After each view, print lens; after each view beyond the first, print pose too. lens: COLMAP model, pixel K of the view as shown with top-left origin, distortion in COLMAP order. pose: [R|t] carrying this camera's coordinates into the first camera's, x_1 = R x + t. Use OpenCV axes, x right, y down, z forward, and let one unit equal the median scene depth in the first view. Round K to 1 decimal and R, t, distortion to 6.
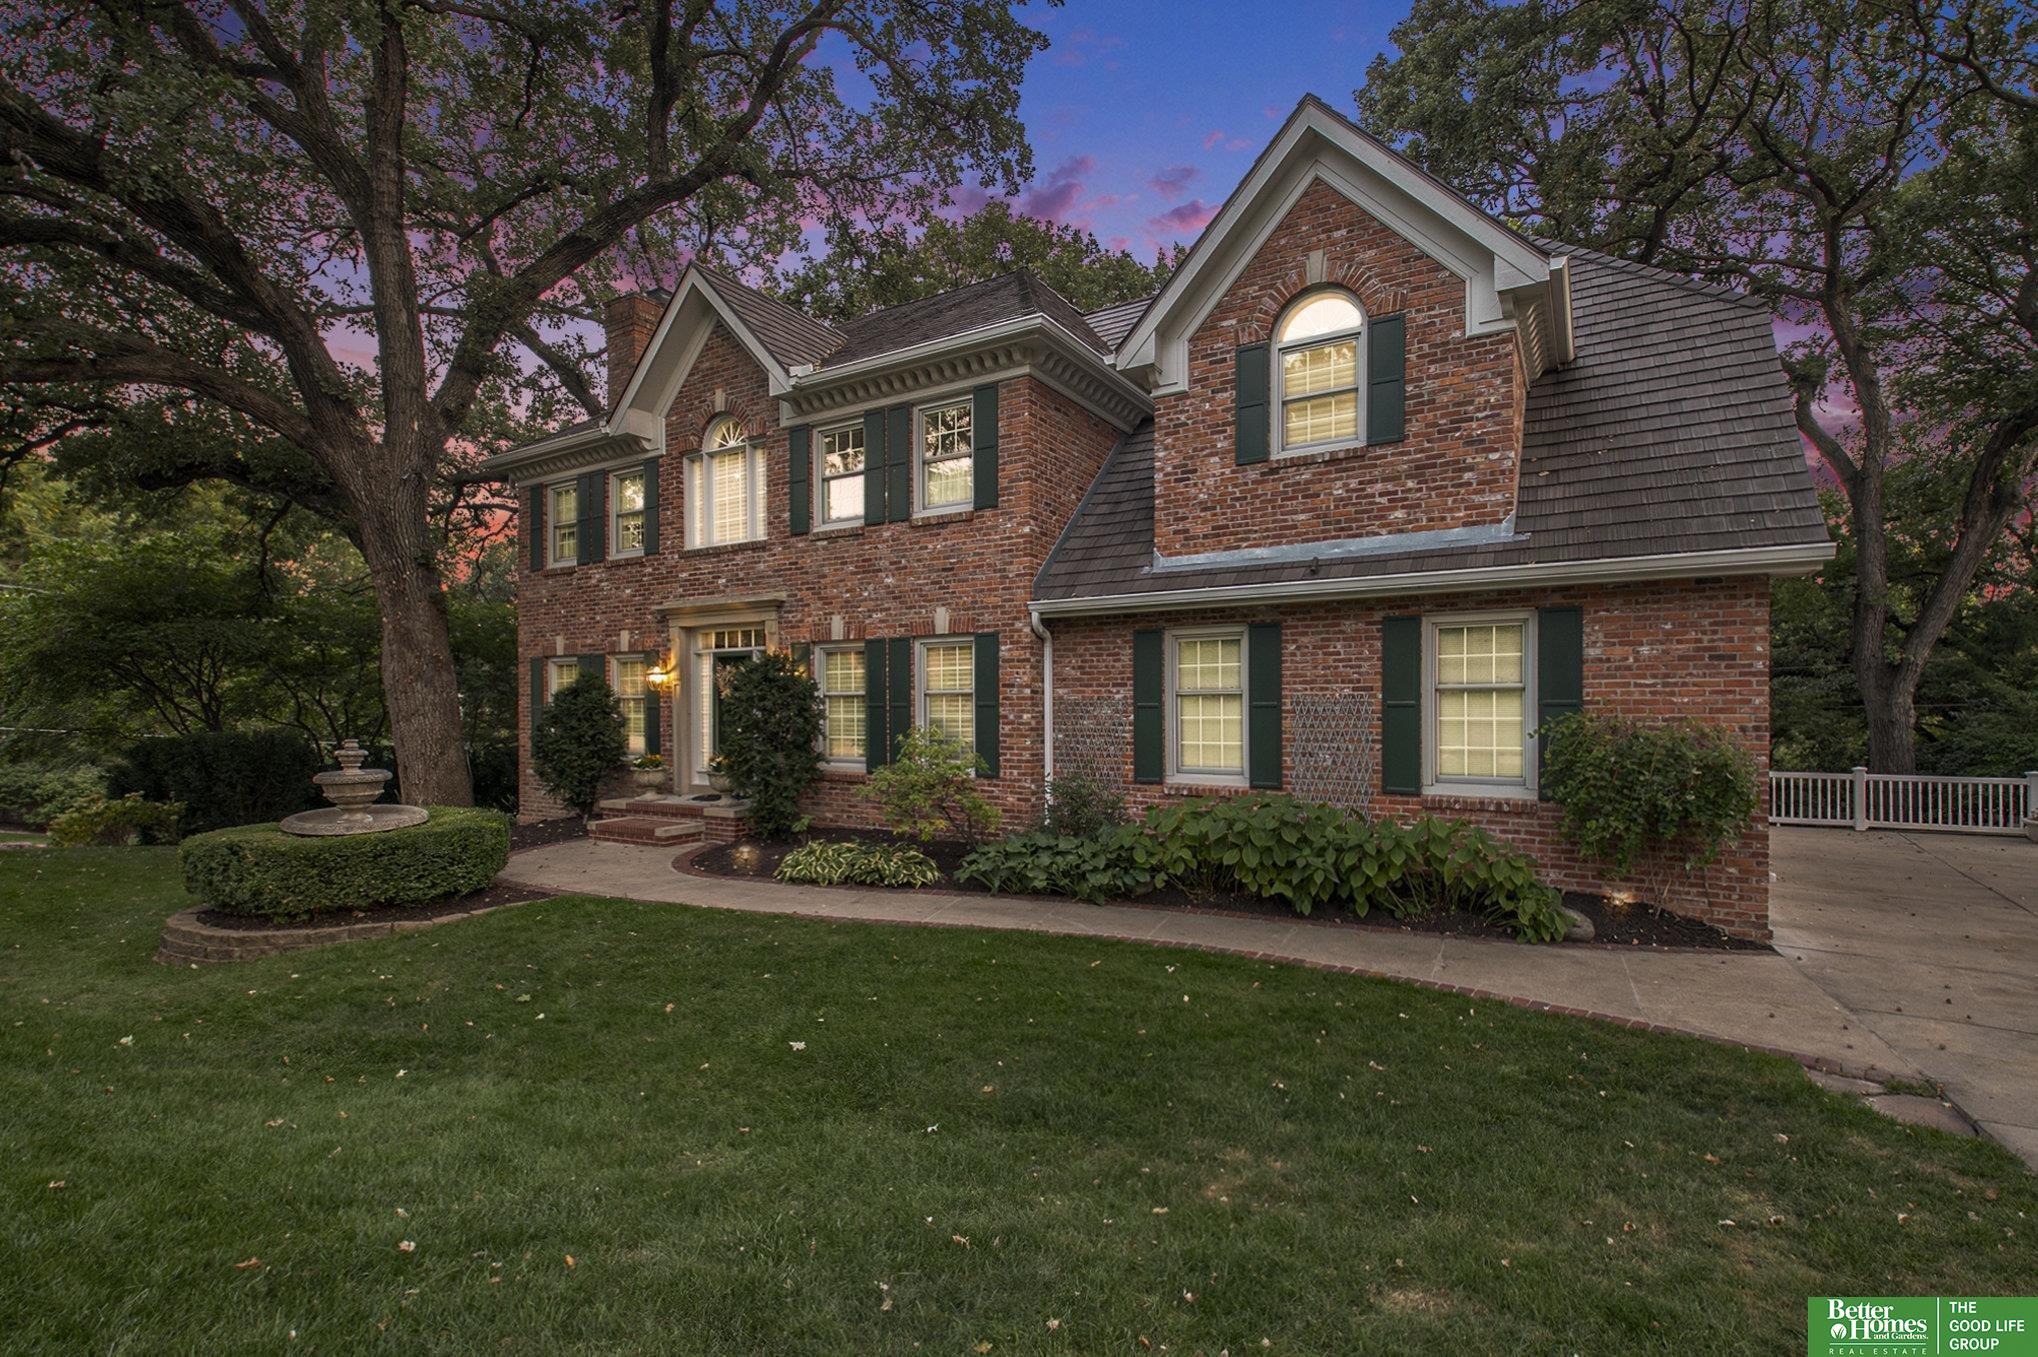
lens RADIAL K [[907.9, 0, 1053.1], [0, 907.9, 726.8], [0, 0, 1]] dist [-0.002190, -0.006544]
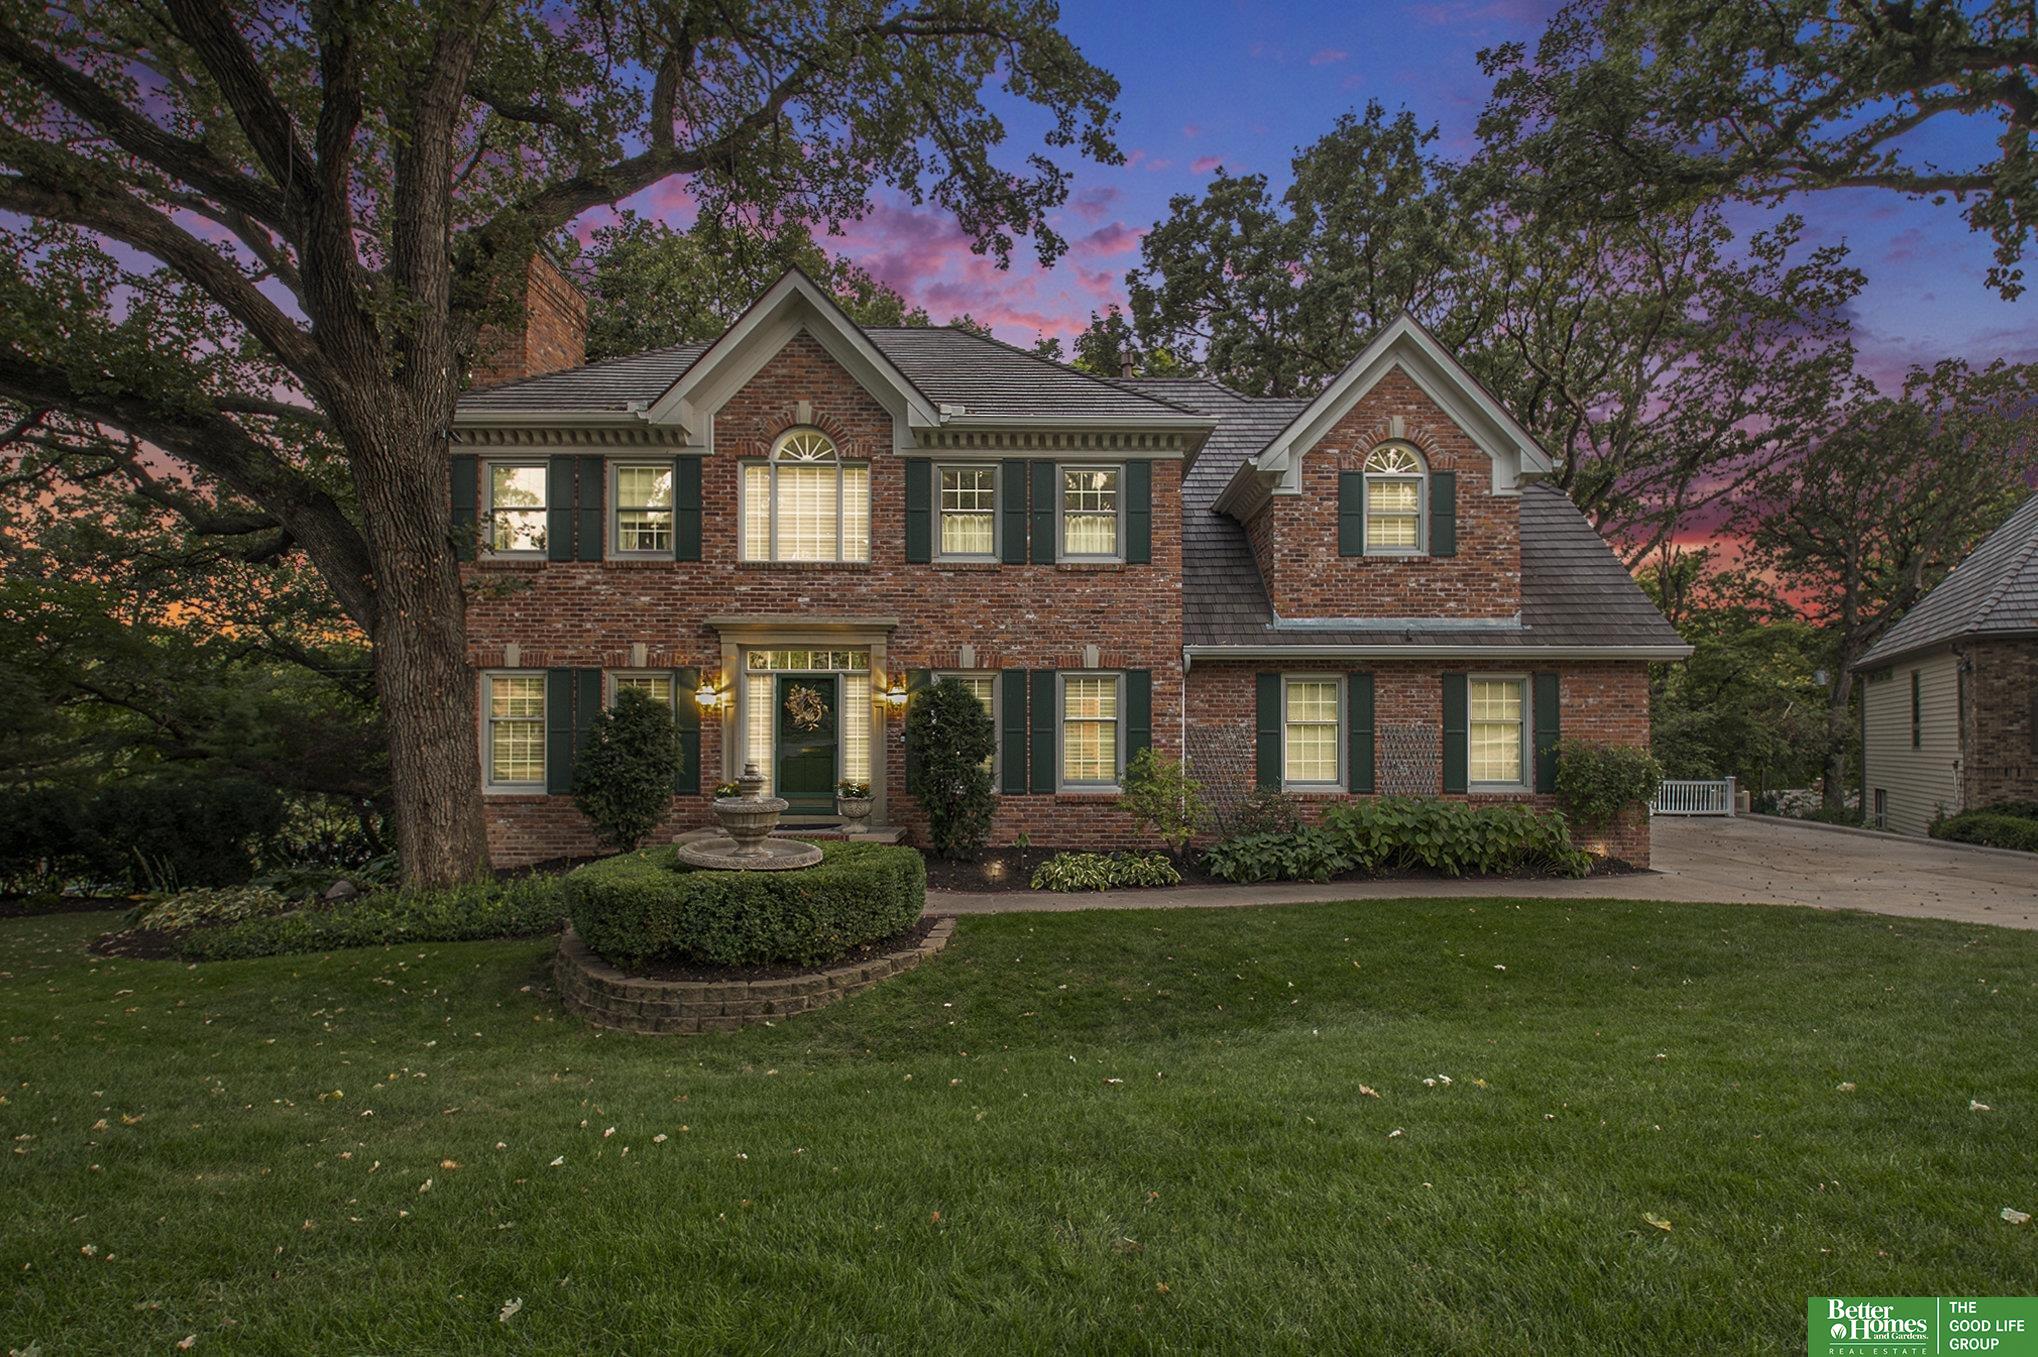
lens RADIAL K [[907.9, 0, 990.2], [0, 907.9, 729.1], [0, 0, 1]] dist [-0.002190, -0.006544]
pose [[0.857273, 0.007294, 0.514811, -0.874002], [0.006293, 0.999677, -0.024642, 0.001918], [-0.514824, 0.024365, 0.856950, 0.099715]]
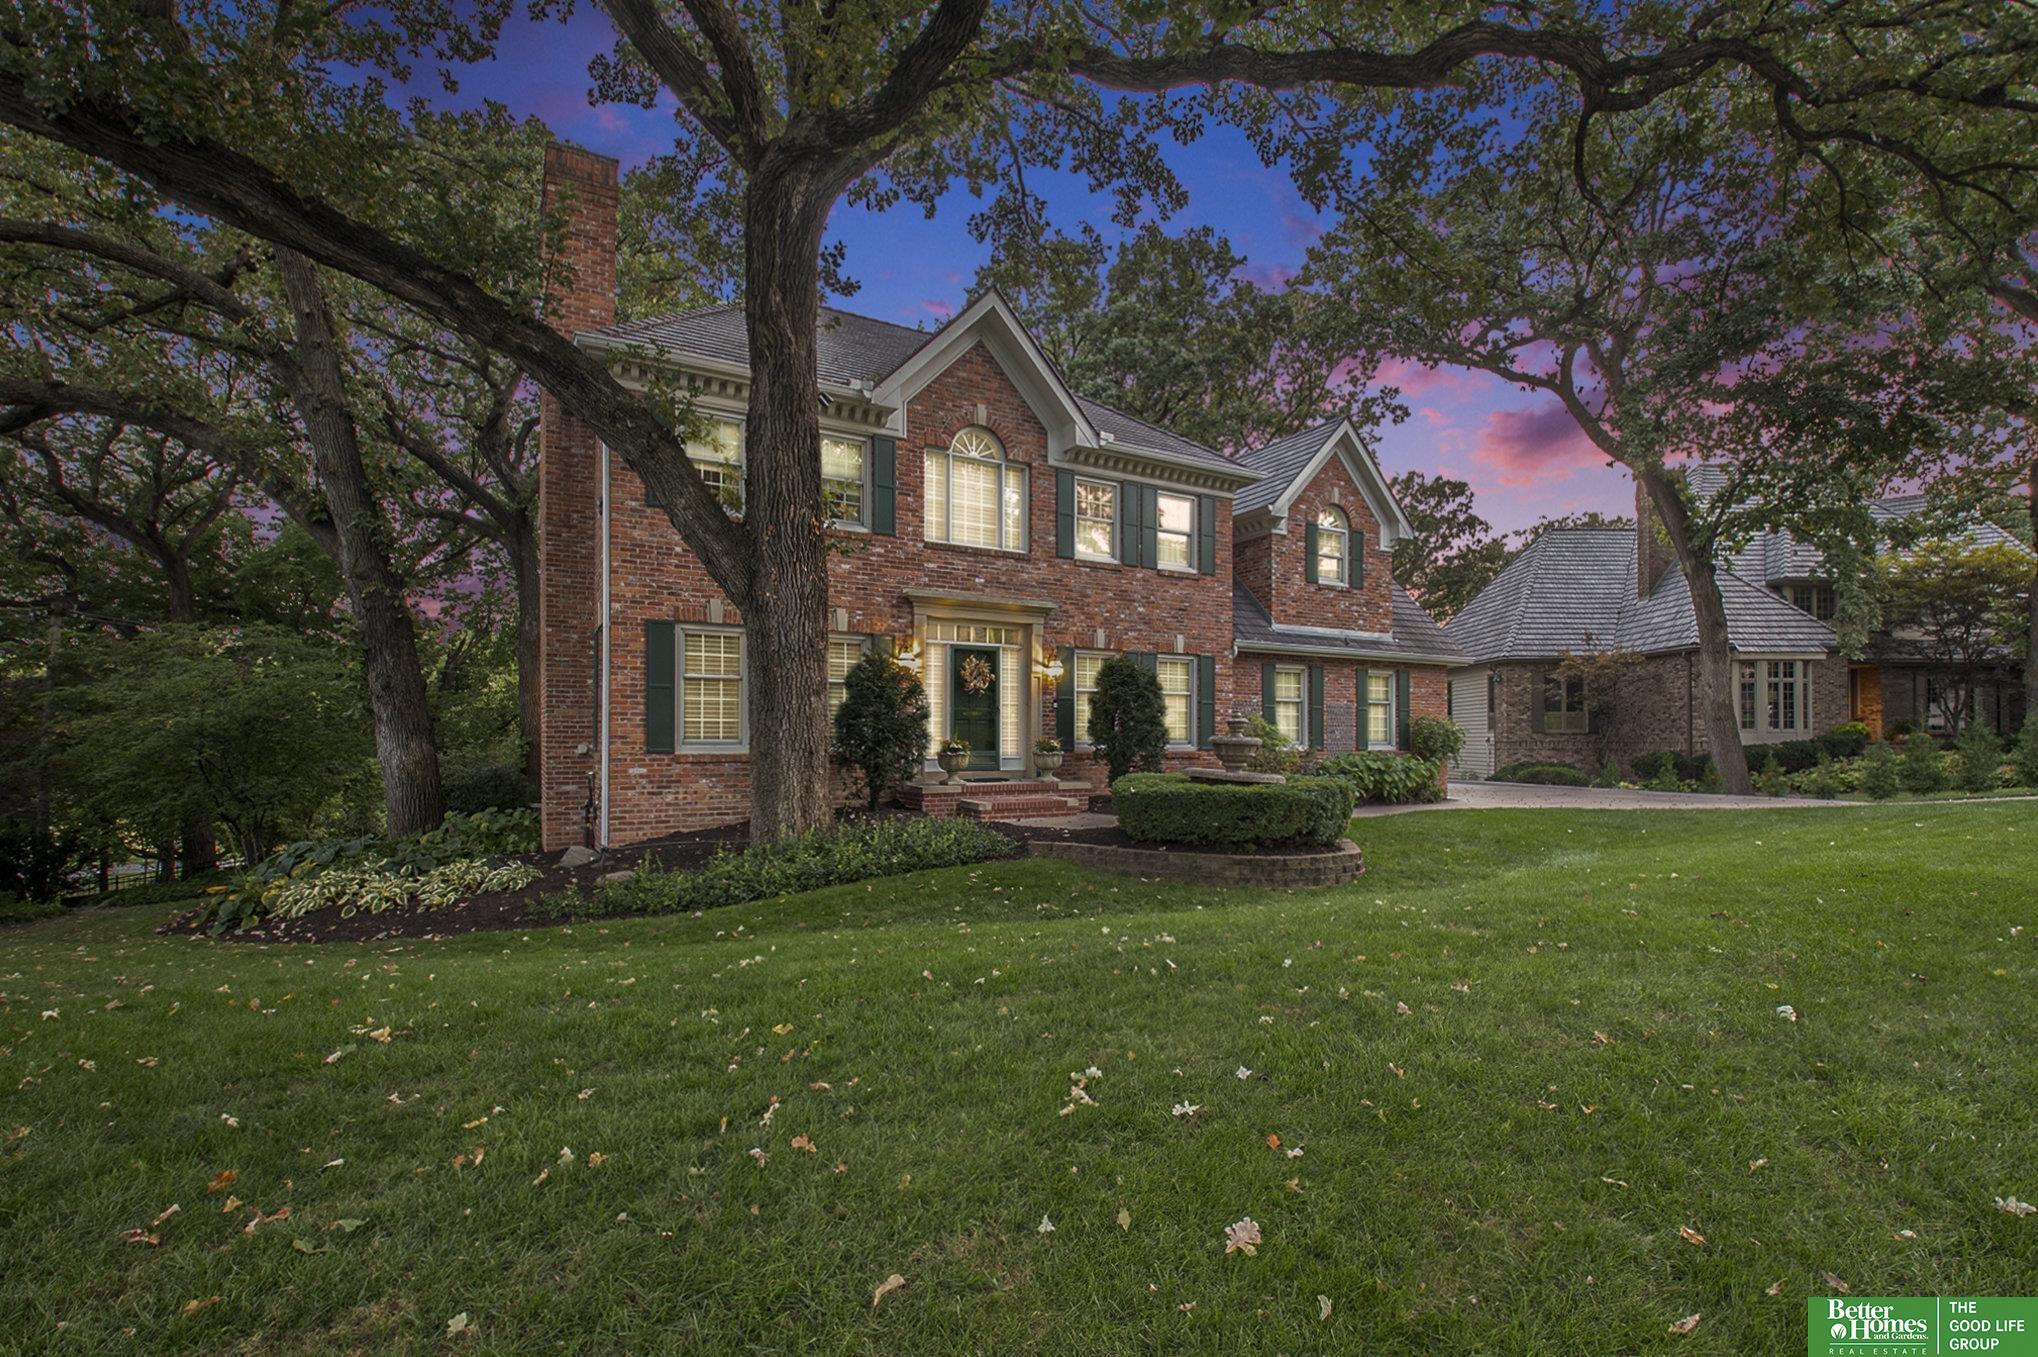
lens RADIAL K [[934.5, 0, 1027.5], [0, 934.5, 728.2], [0, 0, 1]] dist [0.002067, 0.000249]
pose [[0.480753, 0.011546, 0.876780, -1.667933], [0.008457, 0.999806, -0.017803, 0.046491], [-0.876815, 0.015974, 0.480562, 0.528452]]
